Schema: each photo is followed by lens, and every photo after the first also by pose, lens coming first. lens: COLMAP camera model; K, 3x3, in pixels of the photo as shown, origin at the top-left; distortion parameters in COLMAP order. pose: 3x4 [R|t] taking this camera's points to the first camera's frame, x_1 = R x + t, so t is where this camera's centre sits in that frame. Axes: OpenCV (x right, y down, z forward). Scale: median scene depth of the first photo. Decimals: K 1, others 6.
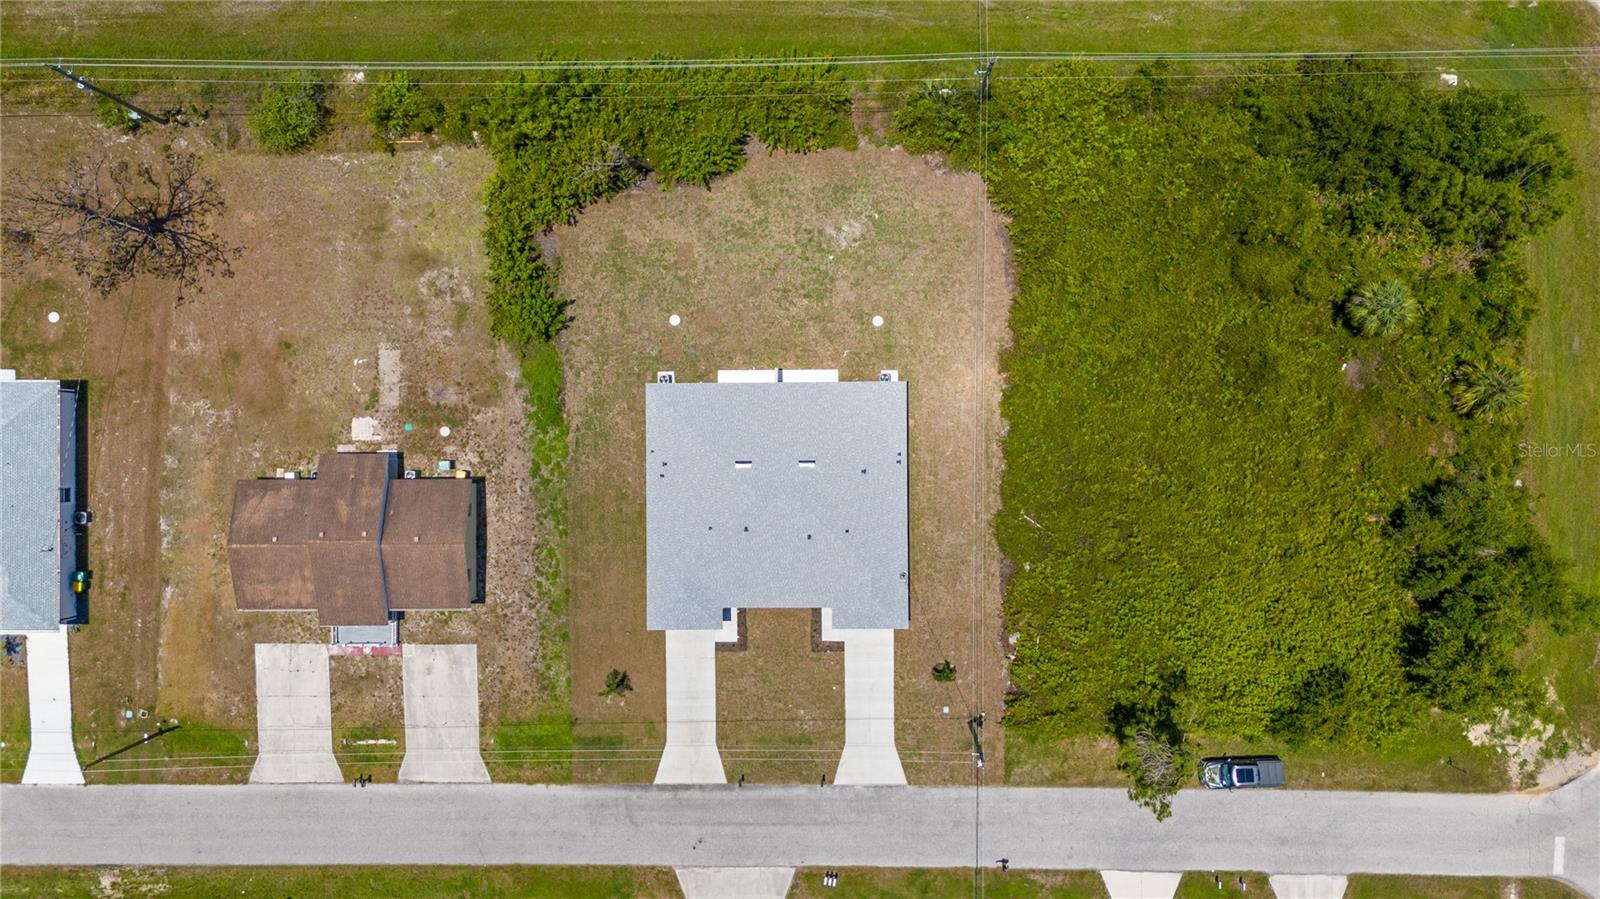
lens RADIAL K [[1159.6, 0, 800.0], [0, 1159.6, 449.5], [0, 0, 1]] dist [-0.002409, -0.003283]
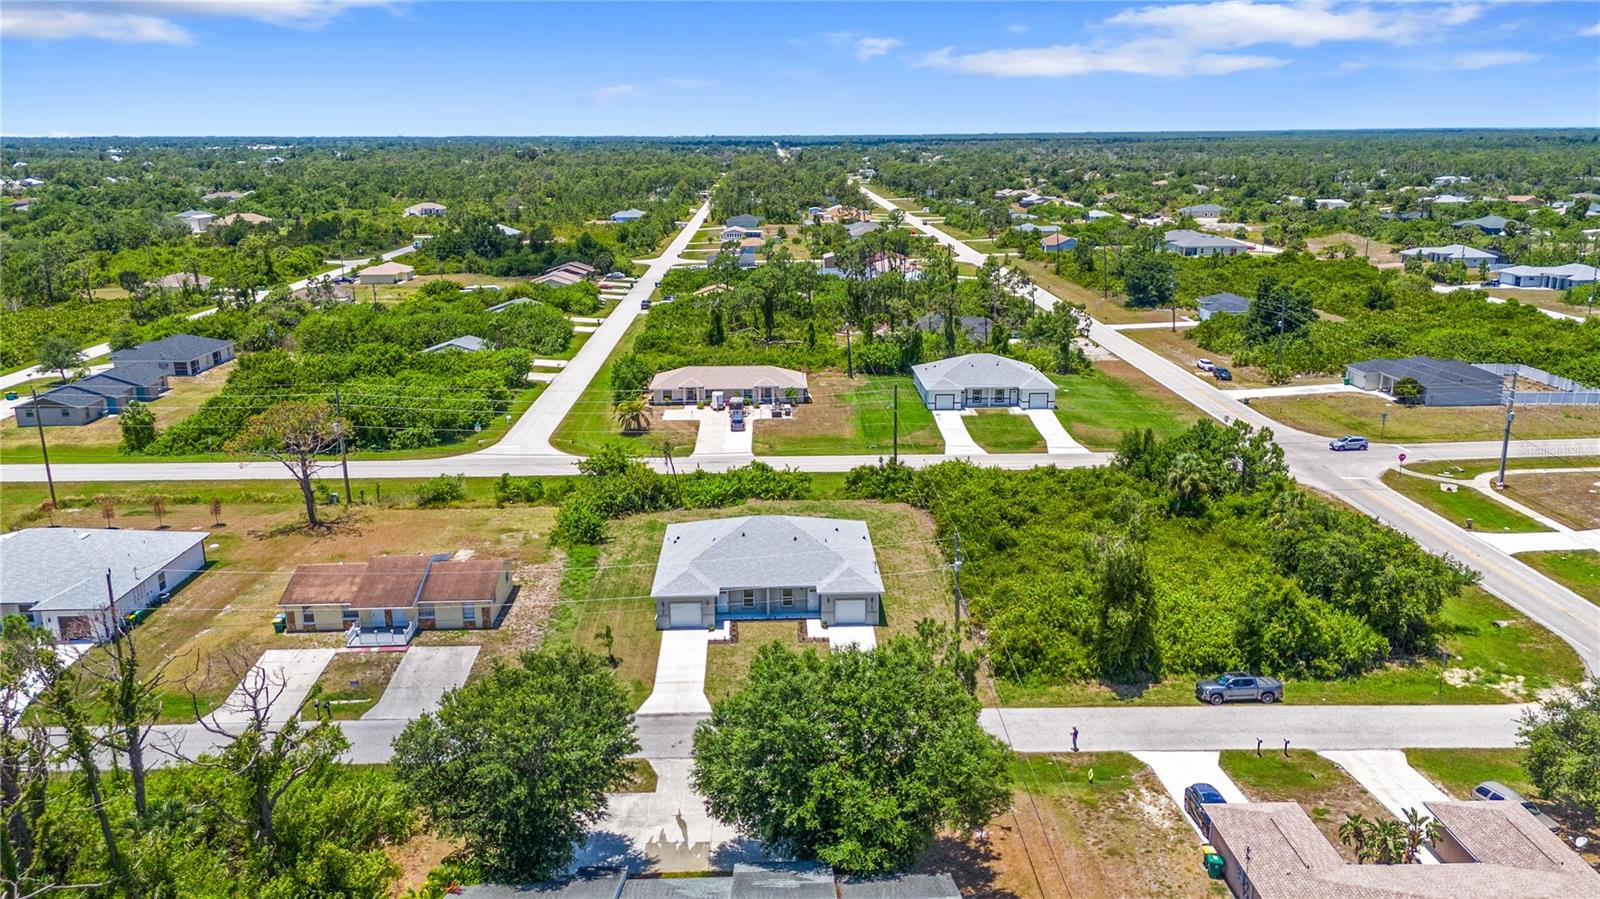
lens RADIAL K [[1159.6, 0, 800.0], [0, 1159.6, 449.5], [0, 0, 1]] dist [-0.002409, -0.003283]
pose [[0.999458, 0.008208, 0.031883, -0.022469], [0.028867, 0.247135, -0.968551, 1.162596], [-0.015829, 0.968946, 0.246764, 0.561393]]
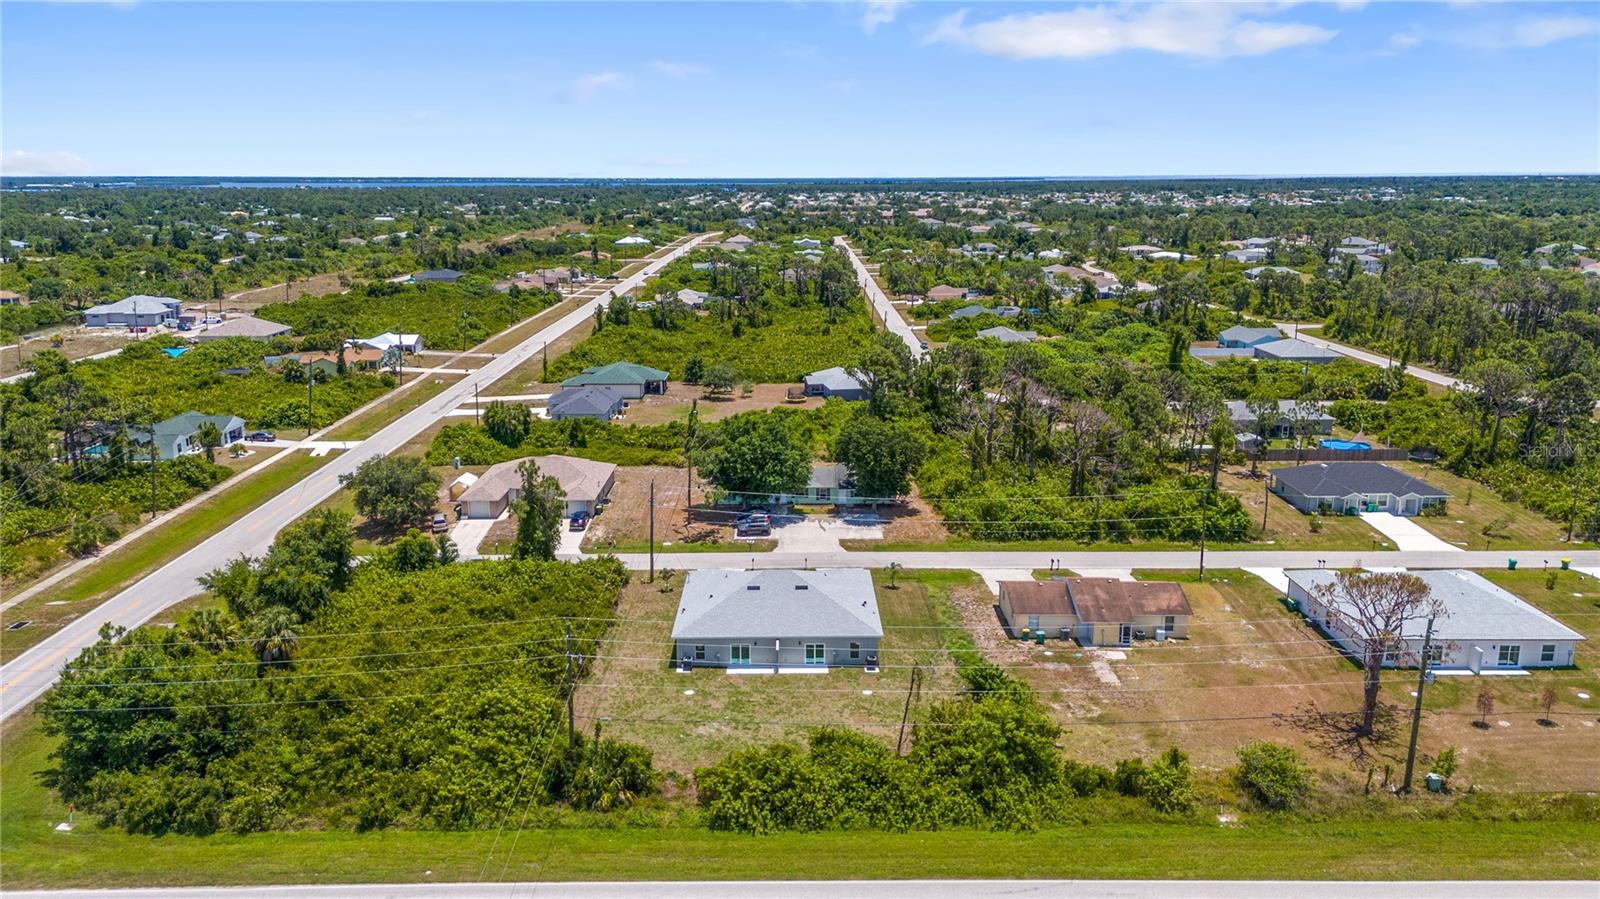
lens RADIAL K [[1159.6, 0, 800.0], [0, 1159.6, 449.5], [0, 0, 1]] dist [-0.002409, -0.003283]
pose [[-0.999828, 0.018364, -0.002521, -0.042702], [-0.006932, -0.244336, 0.969666, -1.157747], [0.017191, 0.969517, 0.244421, 0.481968]]
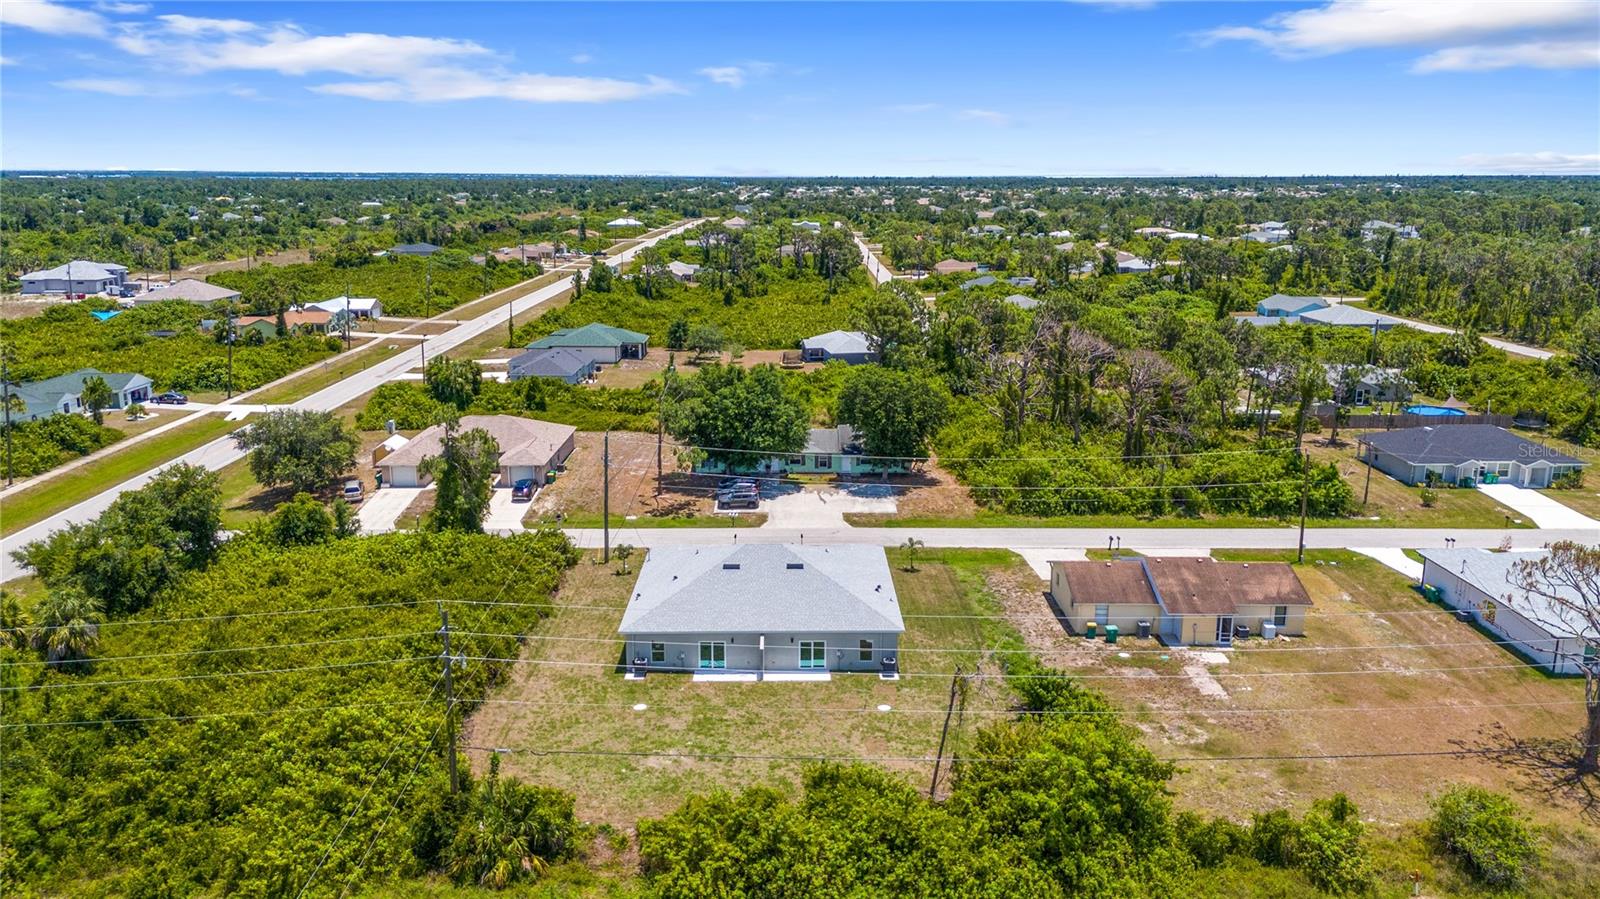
lens RADIAL K [[1159.6, 0, 800.0], [0, 1159.6, 449.5], [0, 0, 1]] dist [-0.002409, -0.003283]
pose [[-0.999889, 0.014421, -0.003872, -0.046552], [-0.007298, -0.245711, 0.969316, -0.869219], [0.013027, 0.969236, 0.245789, 0.609485]]
